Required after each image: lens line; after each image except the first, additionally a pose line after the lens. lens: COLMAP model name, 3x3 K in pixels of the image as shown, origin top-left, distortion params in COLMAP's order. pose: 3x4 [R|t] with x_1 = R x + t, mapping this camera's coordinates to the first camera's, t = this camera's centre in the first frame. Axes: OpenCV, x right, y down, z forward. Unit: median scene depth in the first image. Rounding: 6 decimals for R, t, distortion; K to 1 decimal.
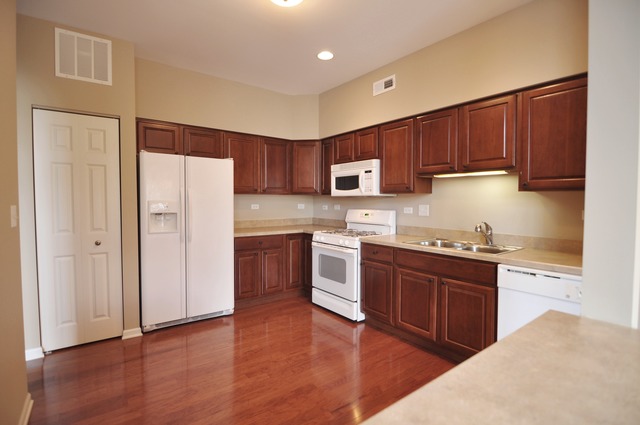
lens RADIAL K [[311.6, 0, 317.9], [0, 311.6, 214.4], [0, 0, 1]] dist [-0.026775, -0.001224]
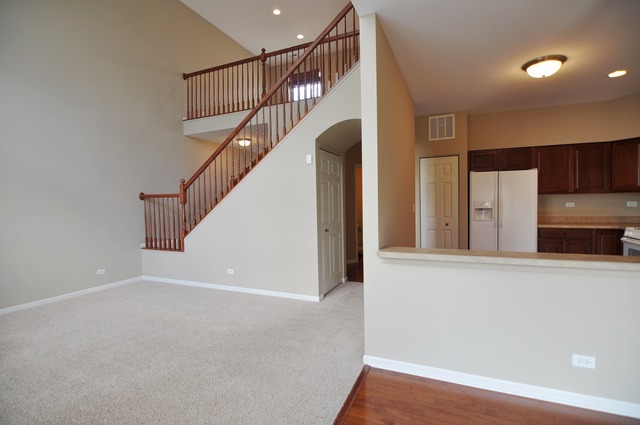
lens RADIAL K [[311.6, 0, 319.9], [0, 311.6, 210.7], [0, 0, 1]] dist [-0.026775, -0.001224]
pose [[0.488921, 0.006105, -0.872307, 0.427003], [-0.020540, 0.999779, -0.004515, 0.027516], [0.872086, 0.020125, 0.488939, -0.463920]]
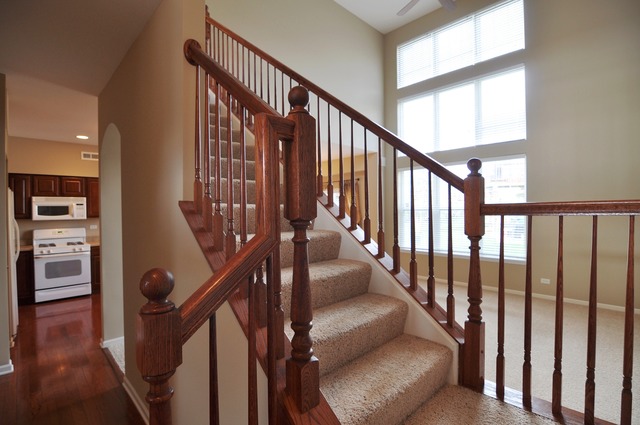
lens RADIAL K [[311.6, 0, 320.3], [0, 311.6, 213.6], [0, 0, 1]] dist [-0.026775, -0.001224]
pose [[-0.139684, -0.006957, 0.990172, -1.621546], [0.058211, 0.998188, 0.015225, -0.041350], [-0.988484, 0.059766, -0.139026, -0.022527]]
